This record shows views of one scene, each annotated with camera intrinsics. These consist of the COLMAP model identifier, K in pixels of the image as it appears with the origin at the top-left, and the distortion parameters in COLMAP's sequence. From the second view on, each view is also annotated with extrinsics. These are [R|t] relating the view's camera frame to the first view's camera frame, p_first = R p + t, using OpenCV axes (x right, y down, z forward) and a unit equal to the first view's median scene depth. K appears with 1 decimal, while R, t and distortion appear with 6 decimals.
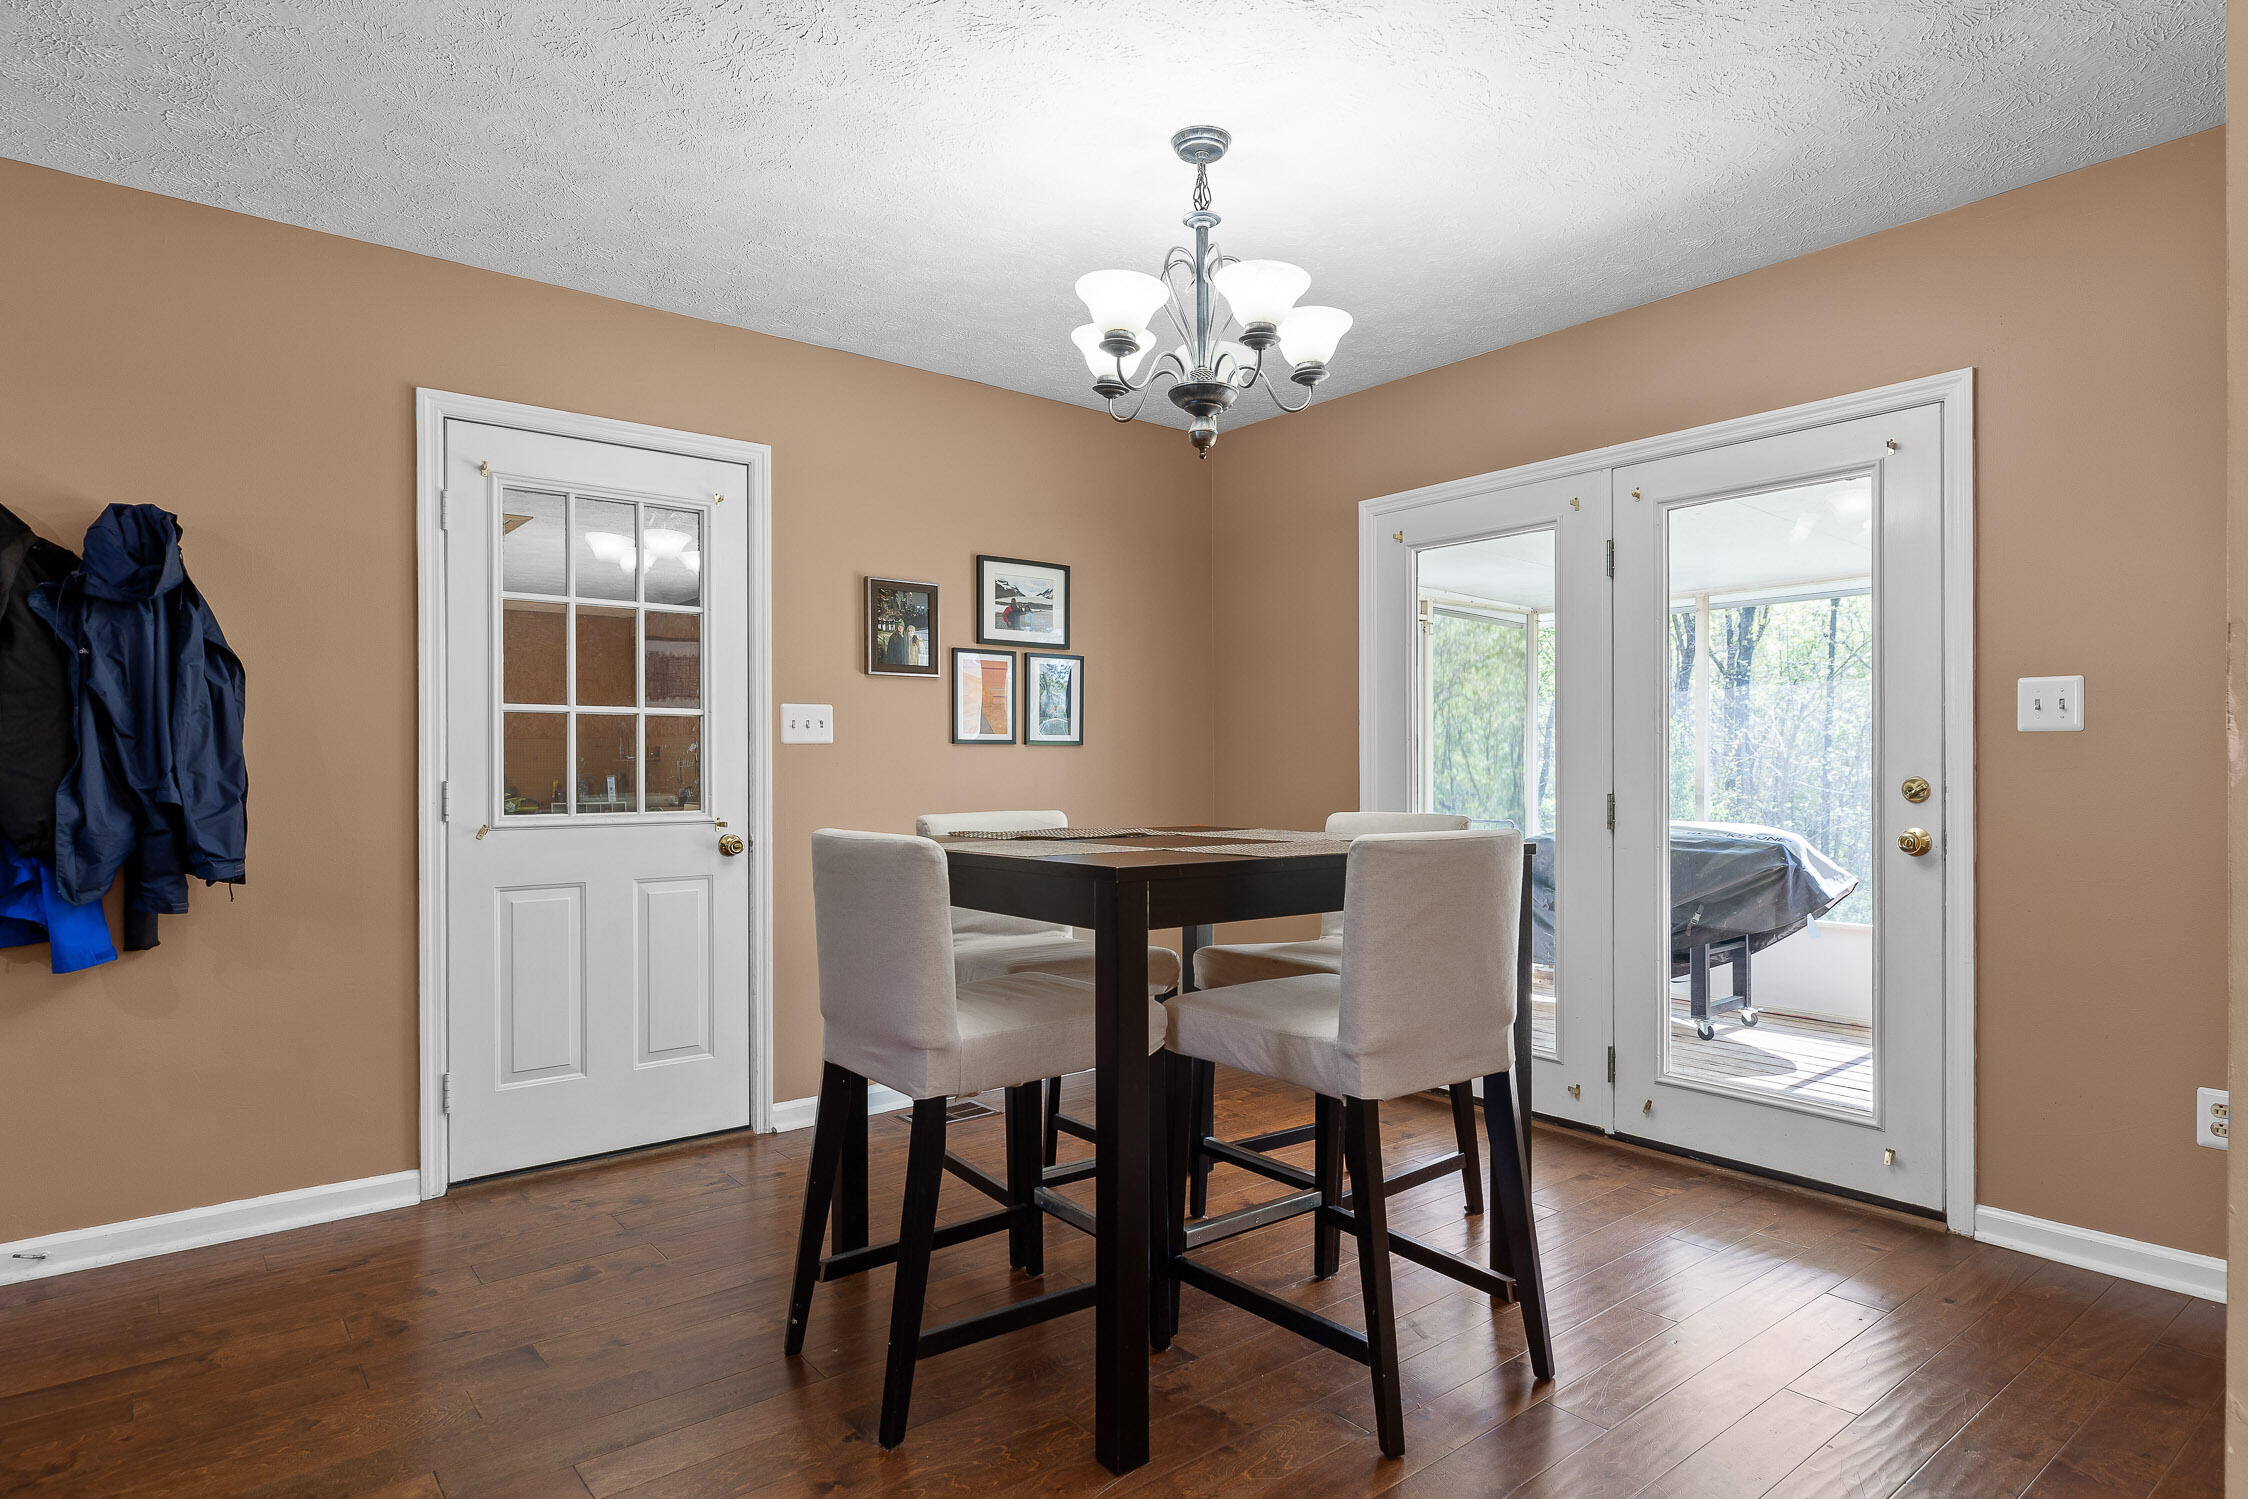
lens RADIAL K [[1236.3, 0, 1158.2], [0, 1236.3, 765.7], [0, 0, 1]] dist [0.005302, 0.000619]
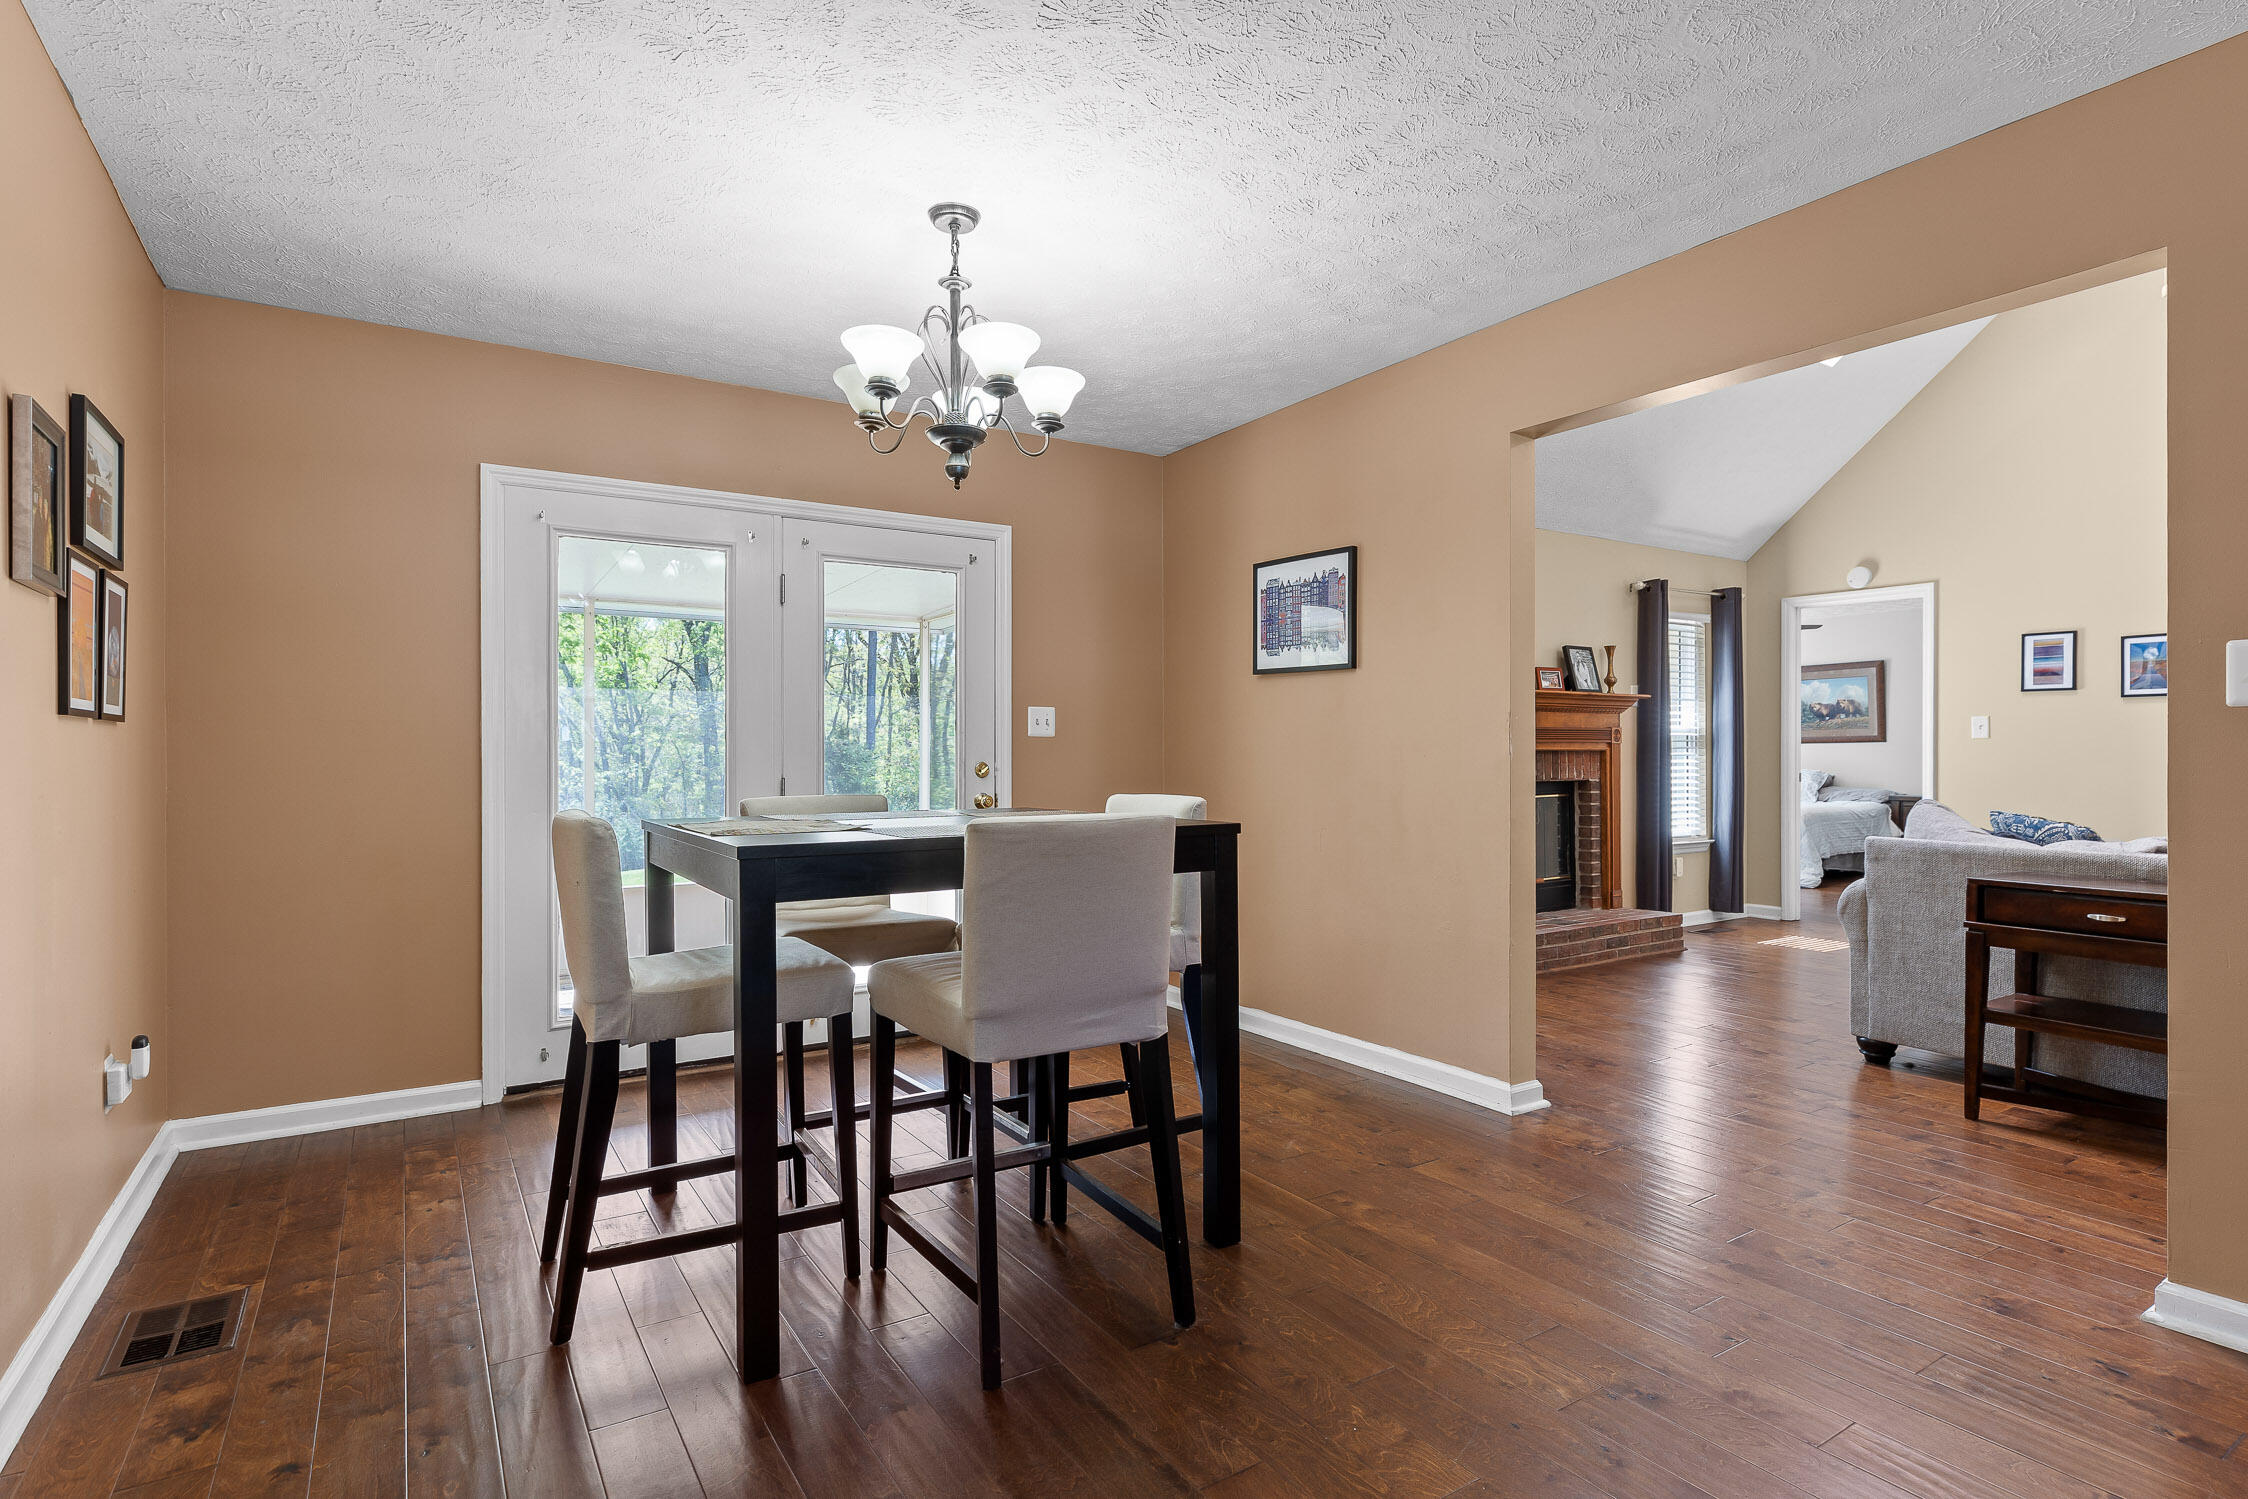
lens RADIAL K [[1132.5, 0, 1128.7], [0, 1132.5, 756.4], [0, 0, 1]] dist [-0.003242, -0.000096]
pose [[0.119518, 0.001930, 0.992830, -0.823044], [0.002148, 0.999995, -0.002203, 0.004698], [-0.992830, 0.002396, 0.119514, 0.592362]]
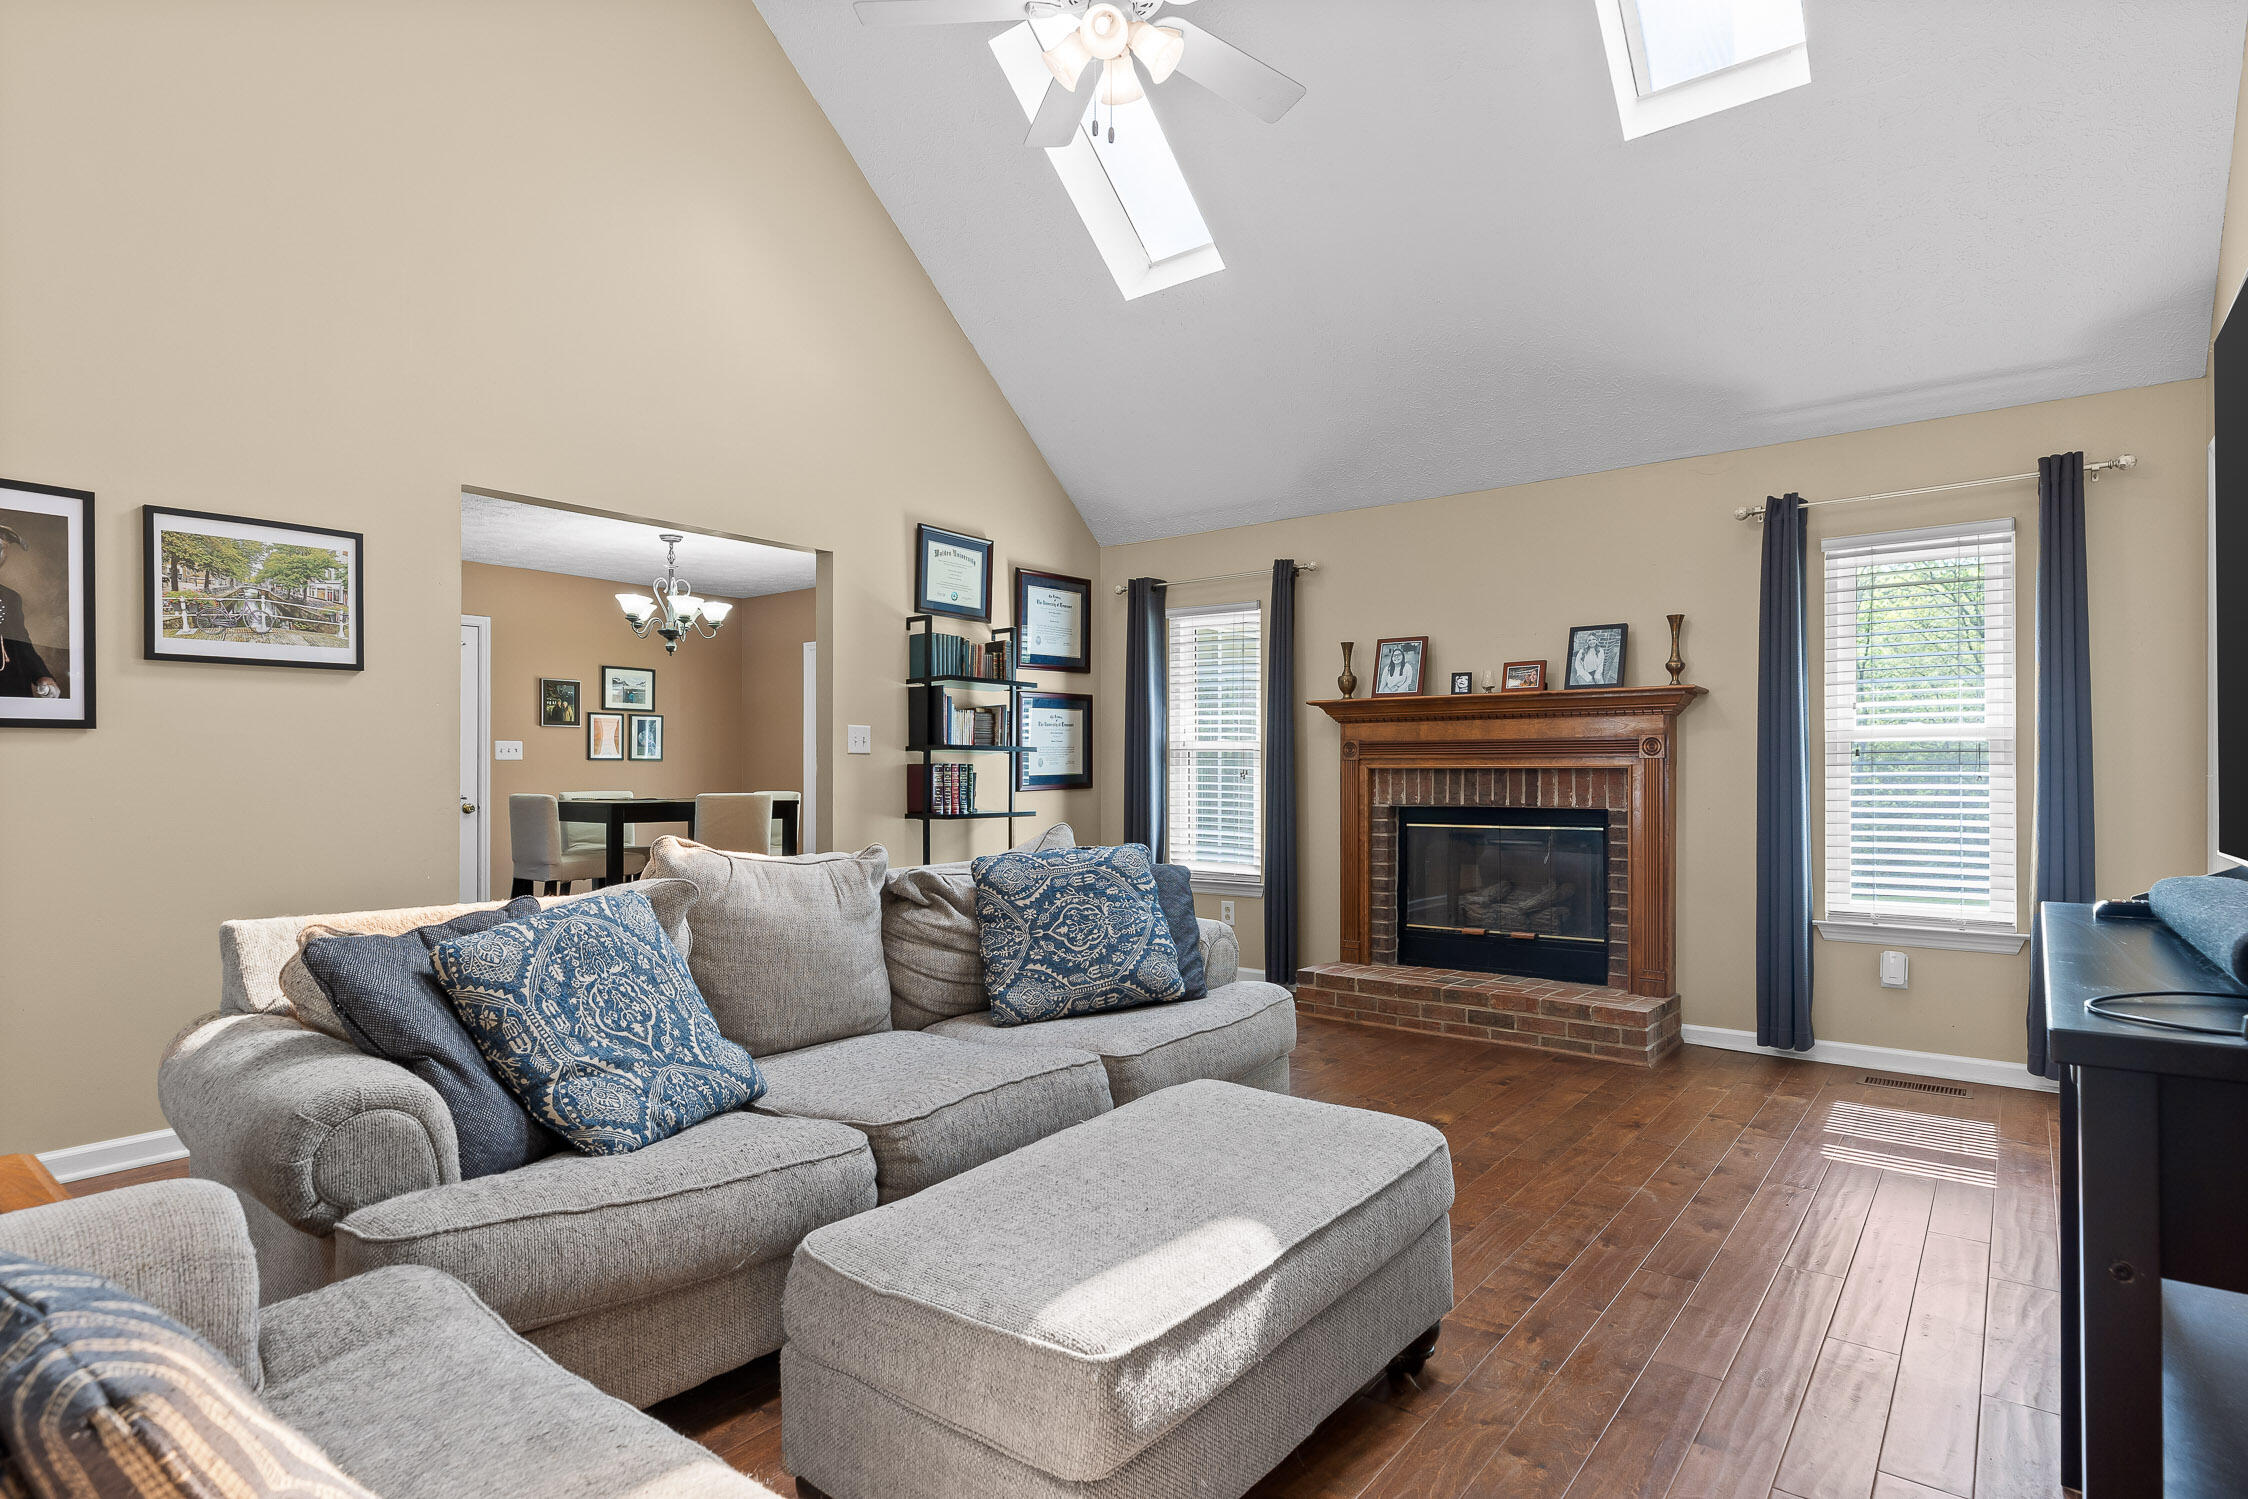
lens RADIAL K [[1151.6, 0, 1132.9], [0, 1151.6, 768.1], [0, 0, 1]] dist [-0.003031, -0.000054]
pose [[0.976720, 0.005266, 0.214453, 0.392056], [-0.004219, 0.999977, -0.005343, 0.001815], [-0.214476, 0.004314, 0.976720, -1.337037]]
